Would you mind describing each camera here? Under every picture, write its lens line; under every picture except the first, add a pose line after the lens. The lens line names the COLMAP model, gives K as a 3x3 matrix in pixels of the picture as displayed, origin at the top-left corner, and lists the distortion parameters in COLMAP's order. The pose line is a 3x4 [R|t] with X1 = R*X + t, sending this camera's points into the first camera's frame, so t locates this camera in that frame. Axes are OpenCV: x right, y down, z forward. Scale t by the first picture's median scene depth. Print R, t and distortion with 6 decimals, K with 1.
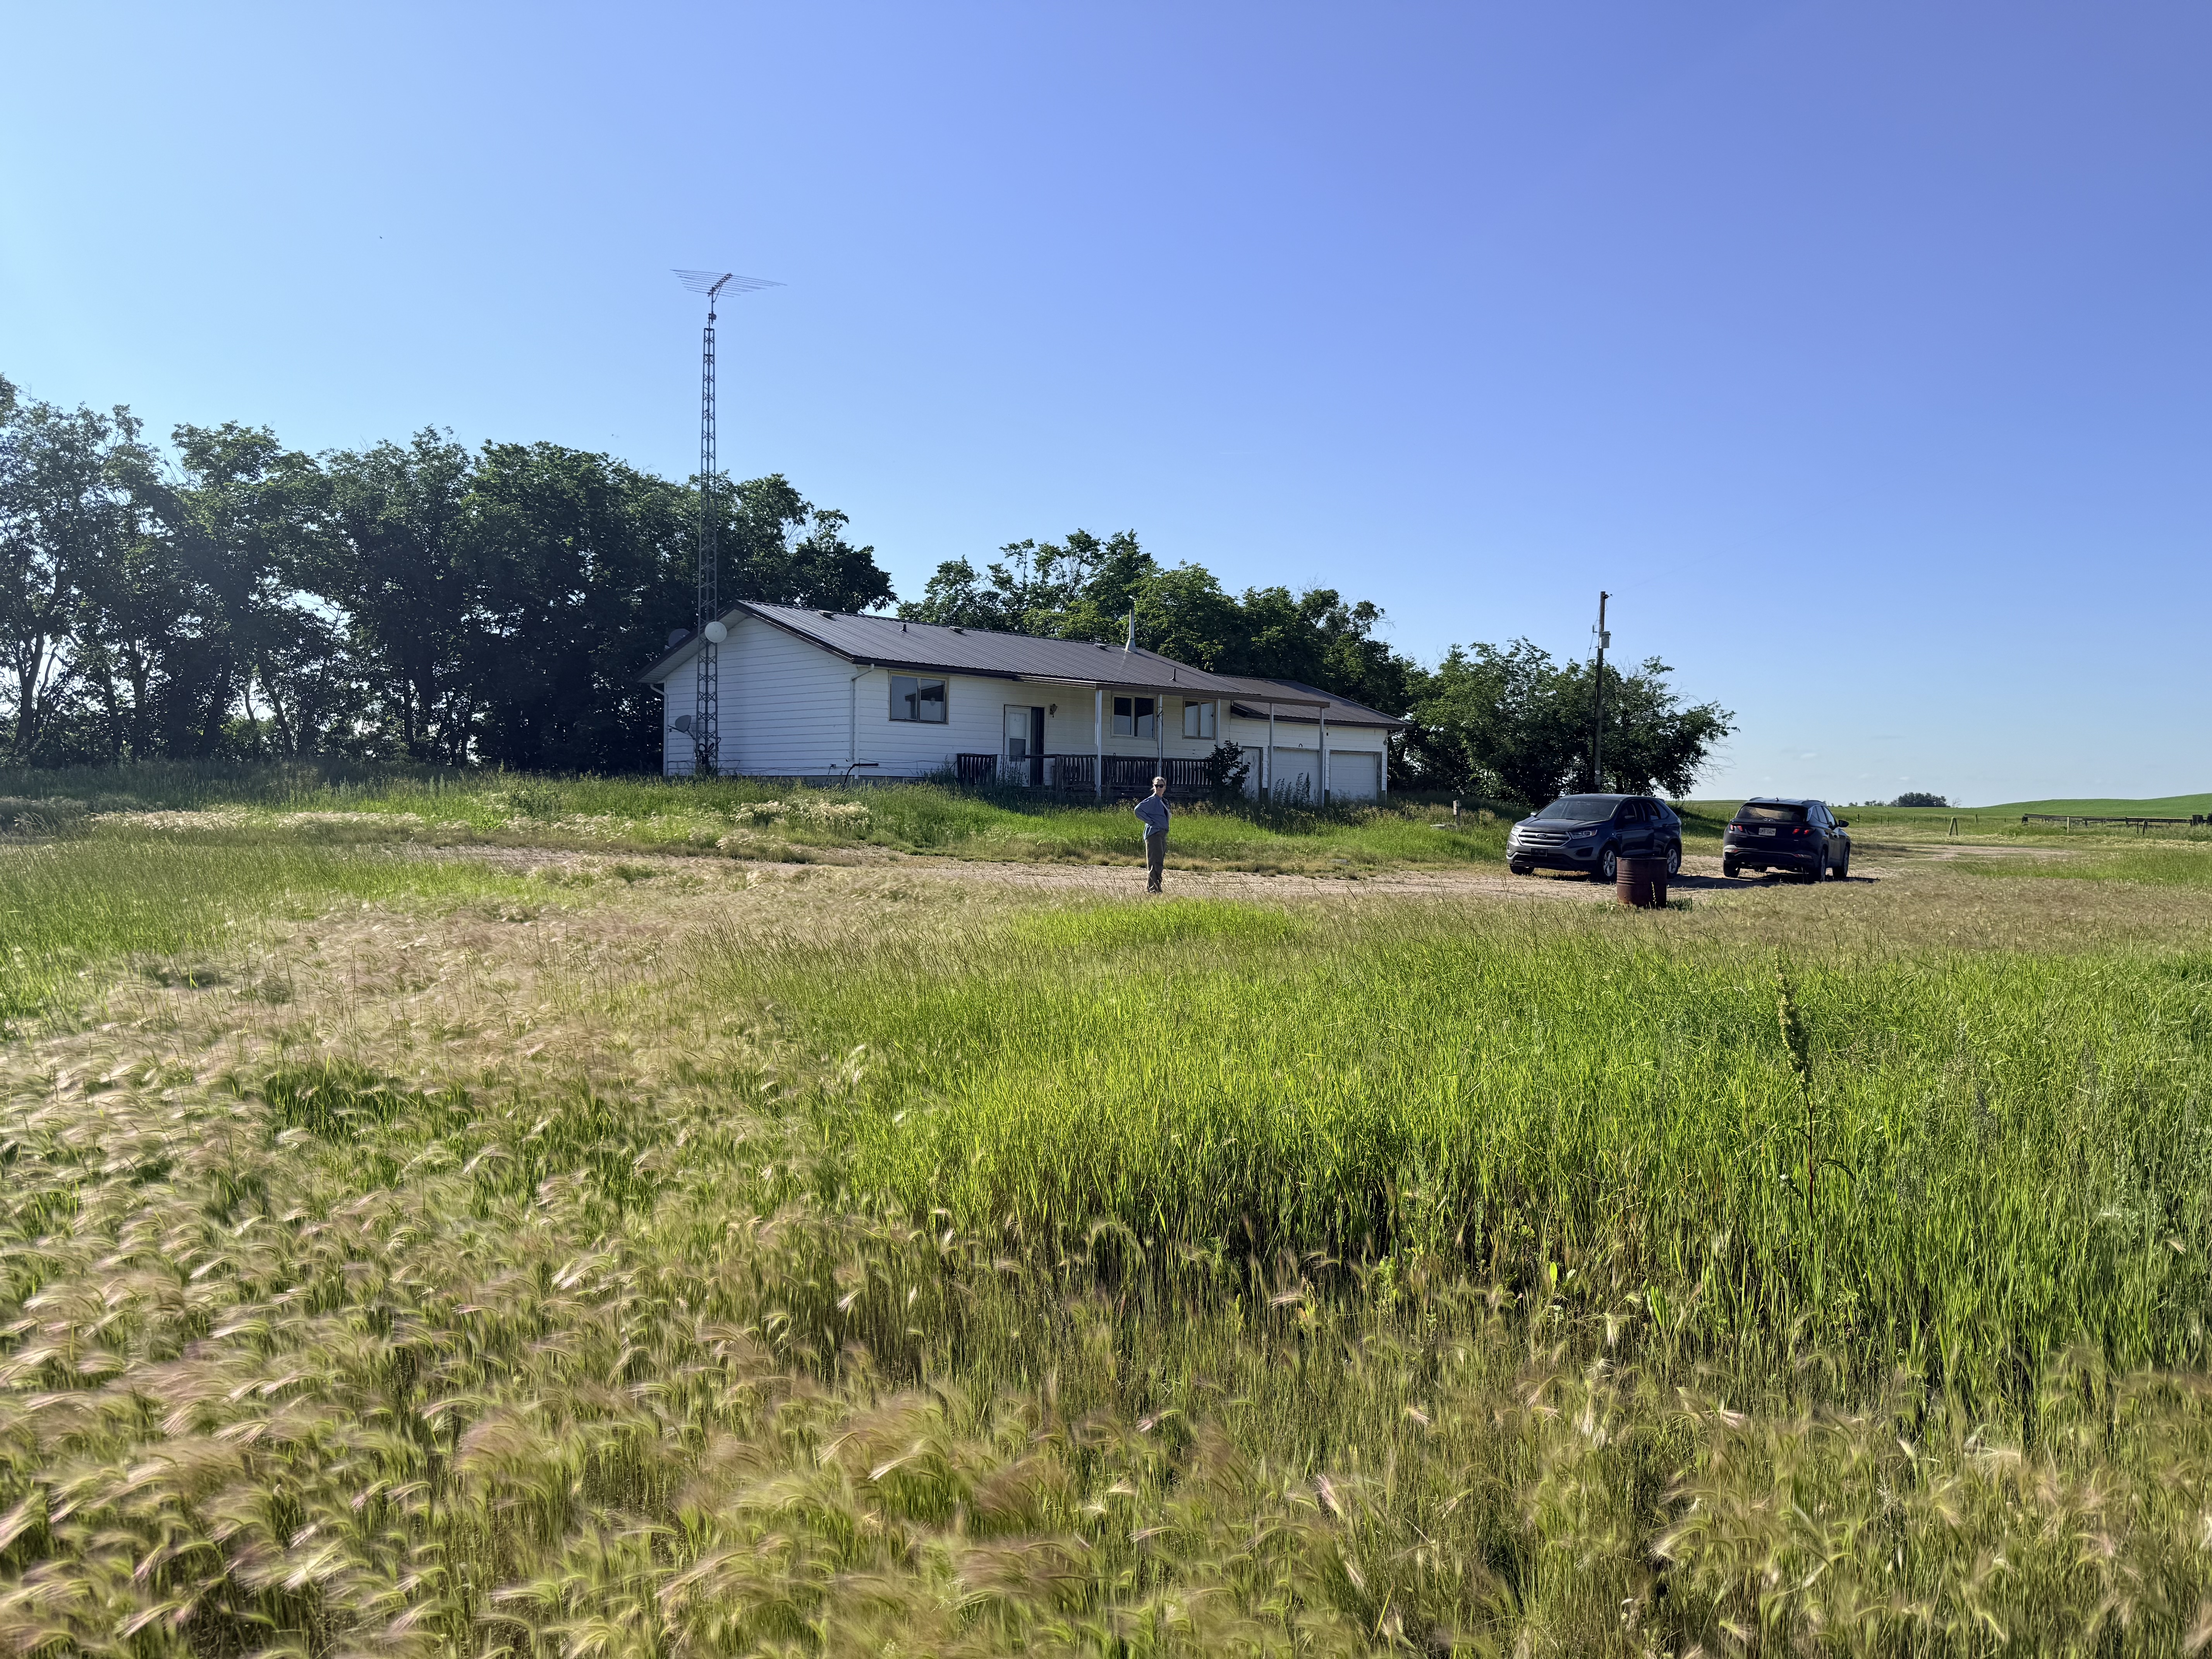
lens RADIAL K [[1546.4, 0, 1119.7], [0, 1546.4, 840.0], [0, 0, 1]] dist [0.065900, -0.096125]
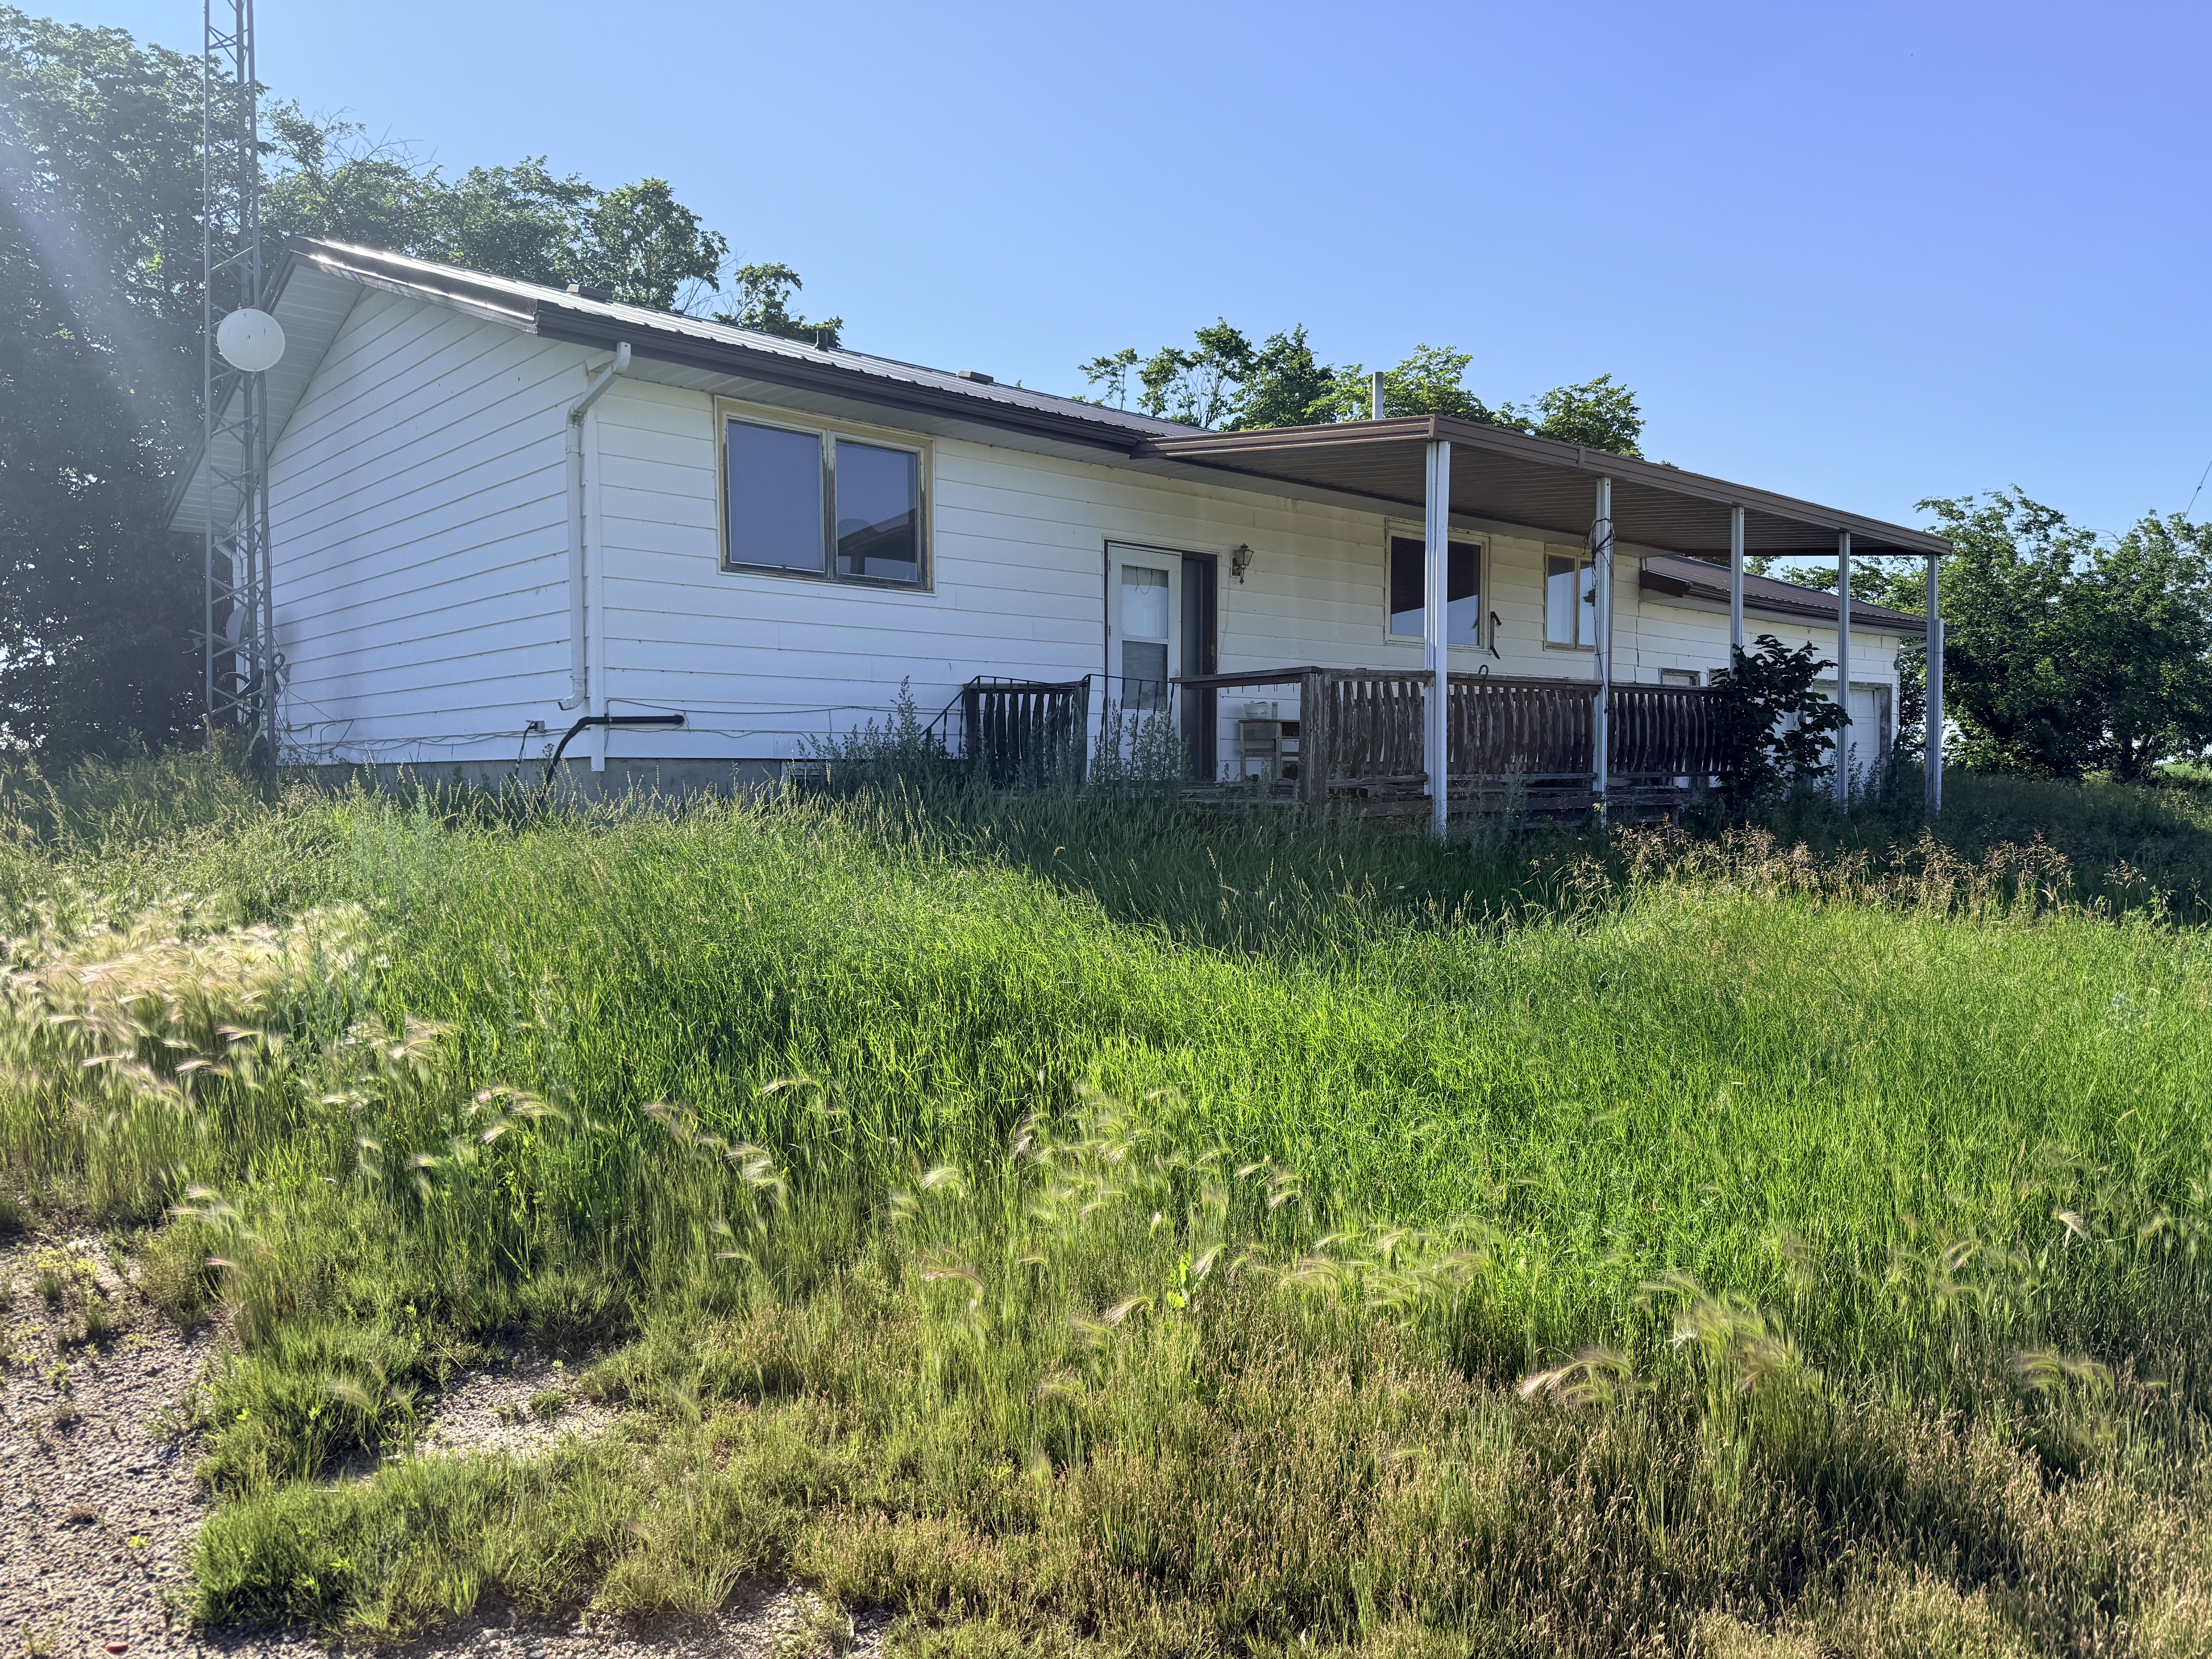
lens RADIAL K [[1546.4, 0, 1119.7], [0, 1546.4, 840.0], [0, 0, 1]] dist [0.065900, -0.096125]
pose [[0.998418, -0.016072, -0.053880, -0.049113], [0.016937, 0.999734, 0.015647, -0.024465], [0.053614, -0.016534, 0.998425, 0.597639]]
